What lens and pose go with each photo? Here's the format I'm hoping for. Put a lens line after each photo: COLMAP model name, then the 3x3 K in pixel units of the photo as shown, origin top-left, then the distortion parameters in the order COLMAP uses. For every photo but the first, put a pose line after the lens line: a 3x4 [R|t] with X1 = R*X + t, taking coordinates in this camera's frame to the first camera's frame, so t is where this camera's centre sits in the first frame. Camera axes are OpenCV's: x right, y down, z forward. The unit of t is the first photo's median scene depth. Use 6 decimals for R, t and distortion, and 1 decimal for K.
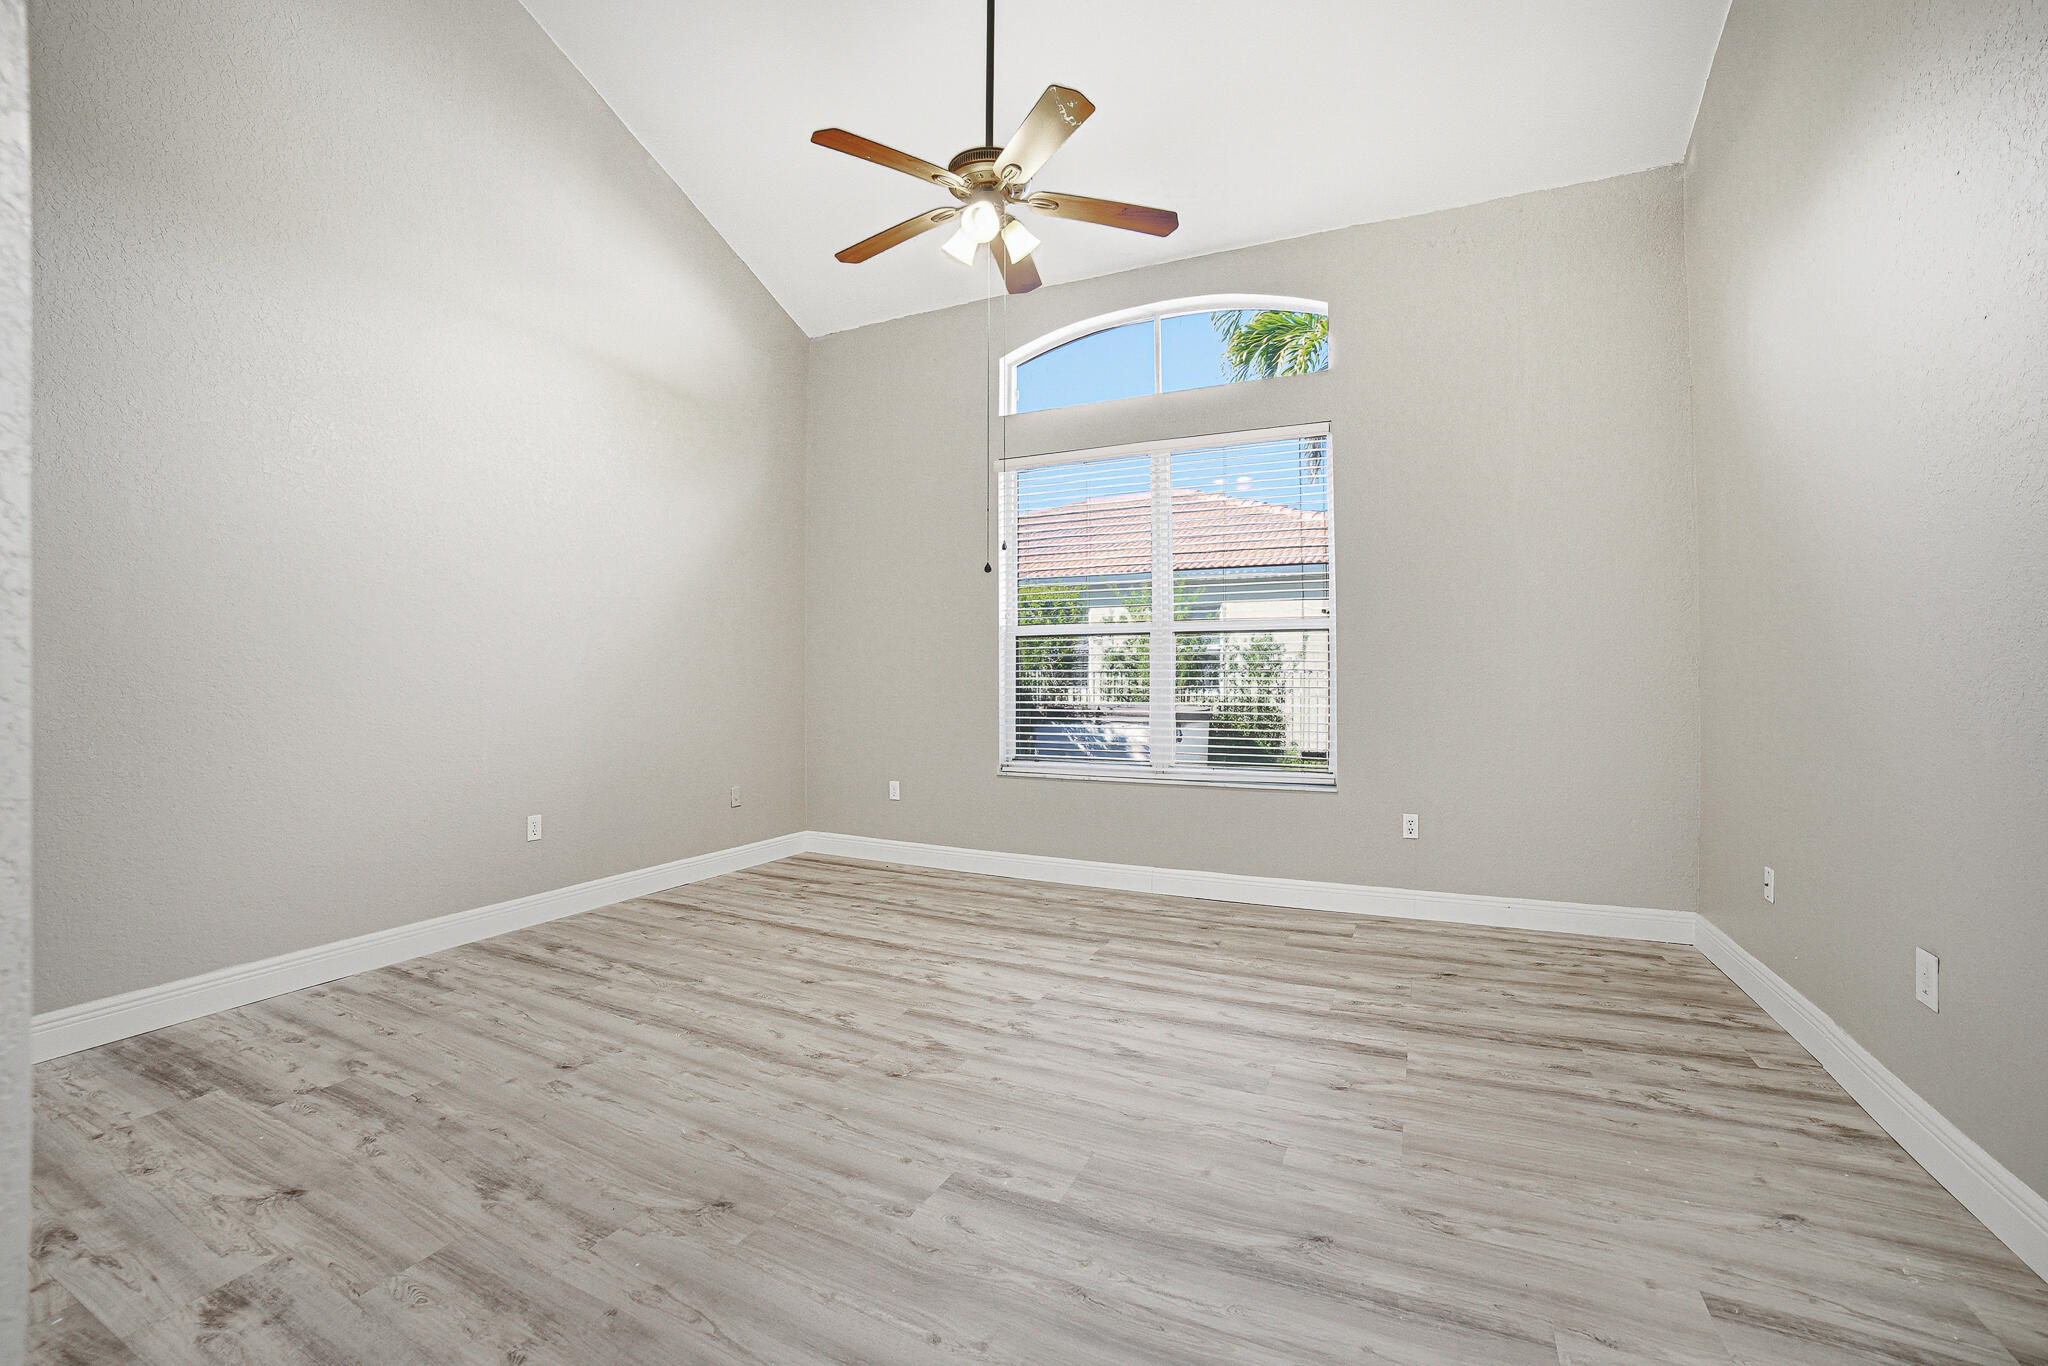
lens RADIAL K [[840.4, 0, 1031.3], [0, 840.4, 678.1], [0, 0, 1]] dist [-0.120399, 0.044255]
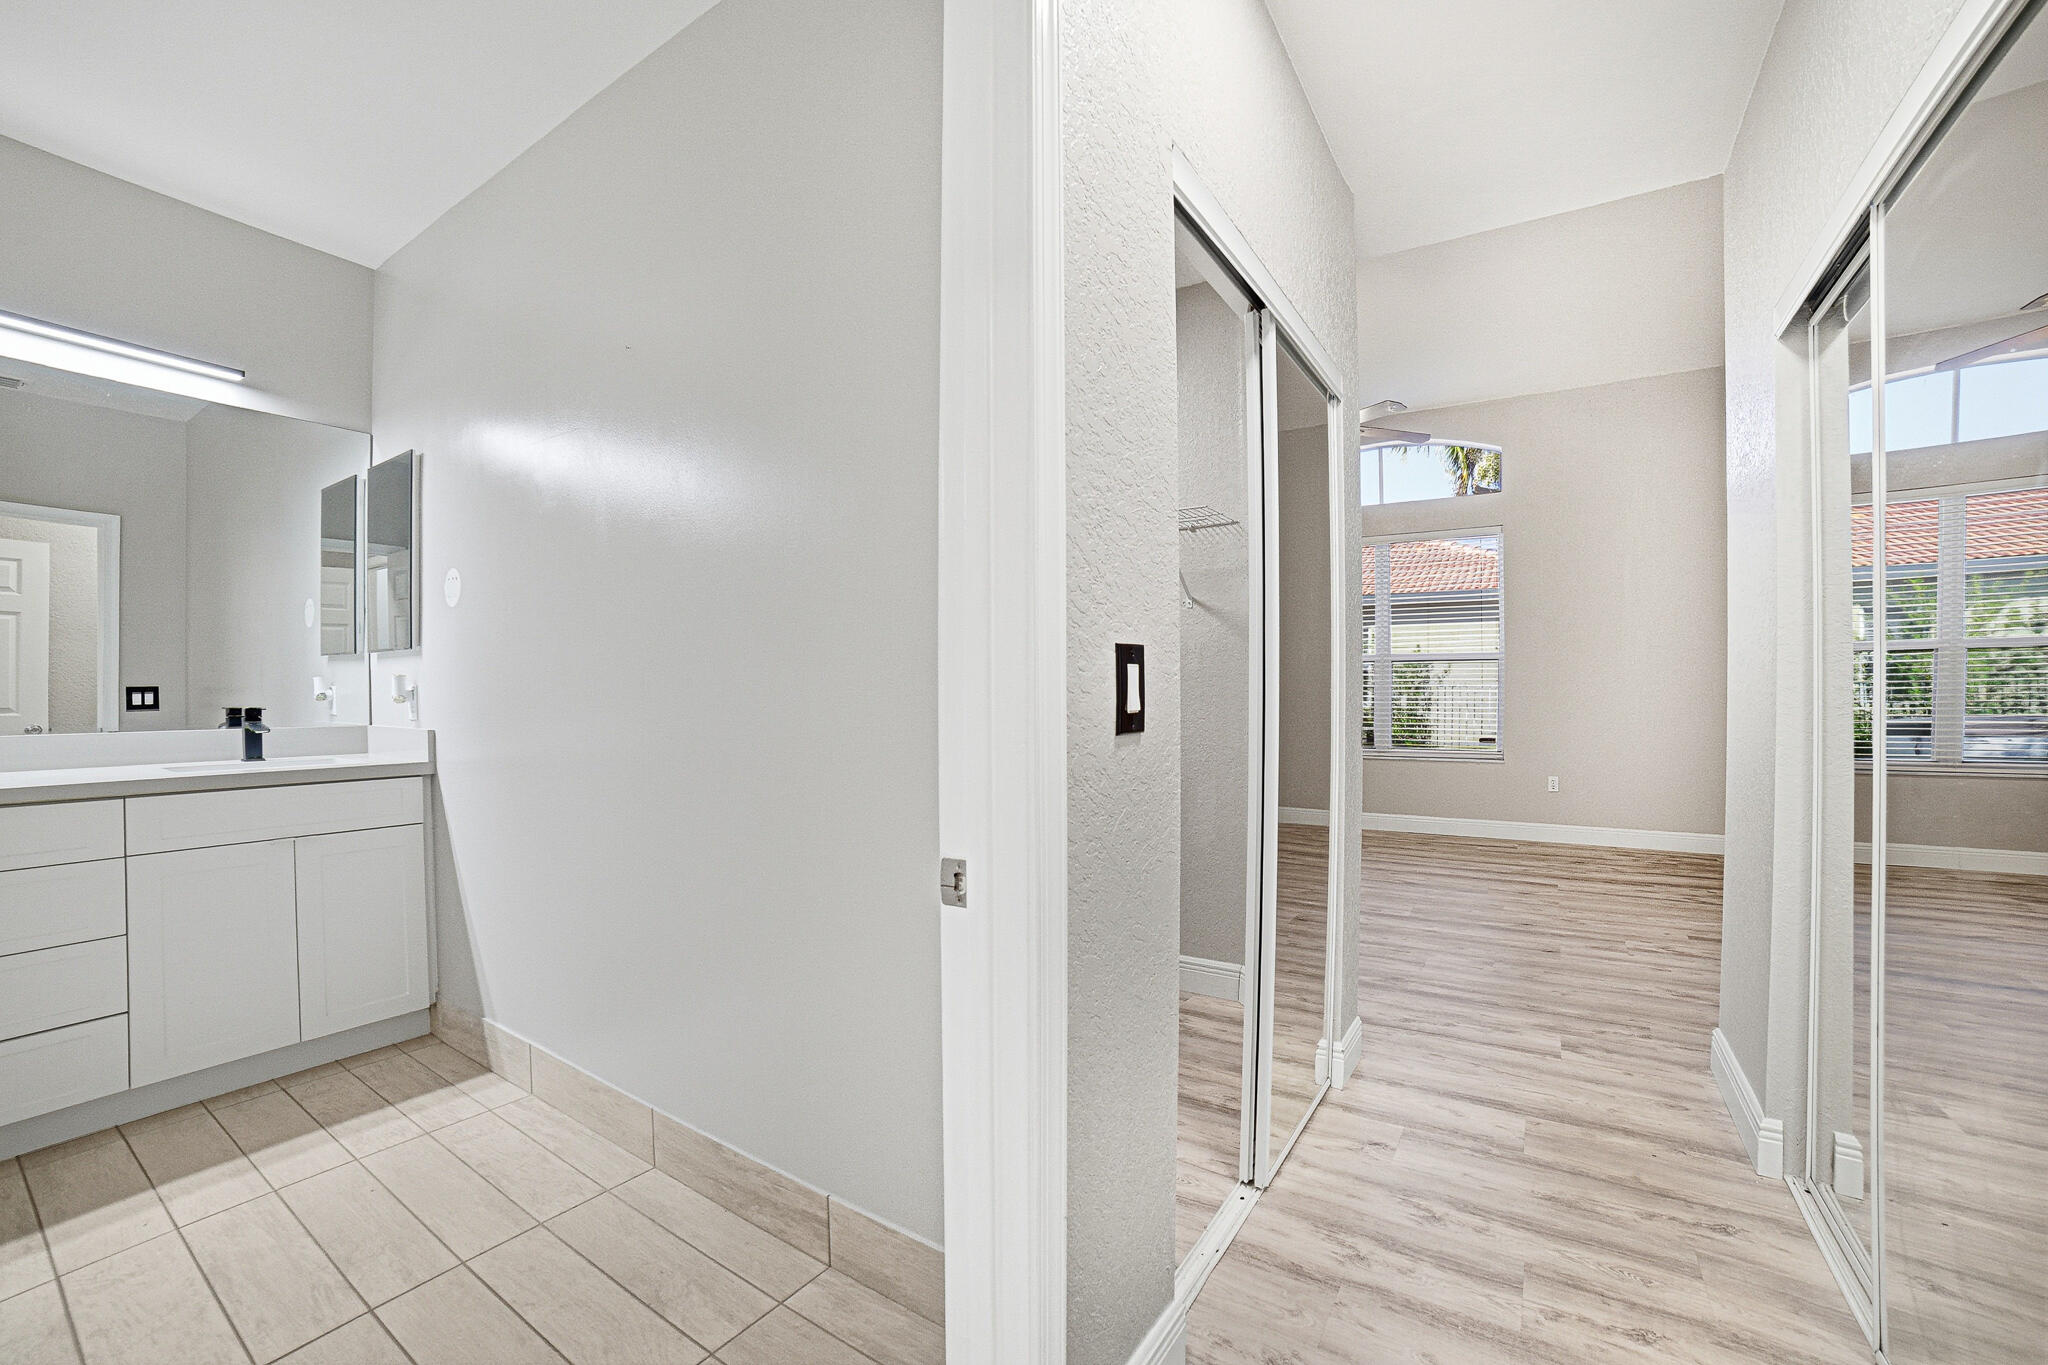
lens RADIAL K [[856.9, 0, 1028.2], [0, 856.9, 682.7], [0, 0, 1]] dist [-0.105655, 0.035159]
pose [[0.993481, 0.007071, -0.113779, -0.504677], [-0.007927, 0.999944, -0.007070, 0.002987], [0.113723, 0.007926, 0.993481, -0.969415]]
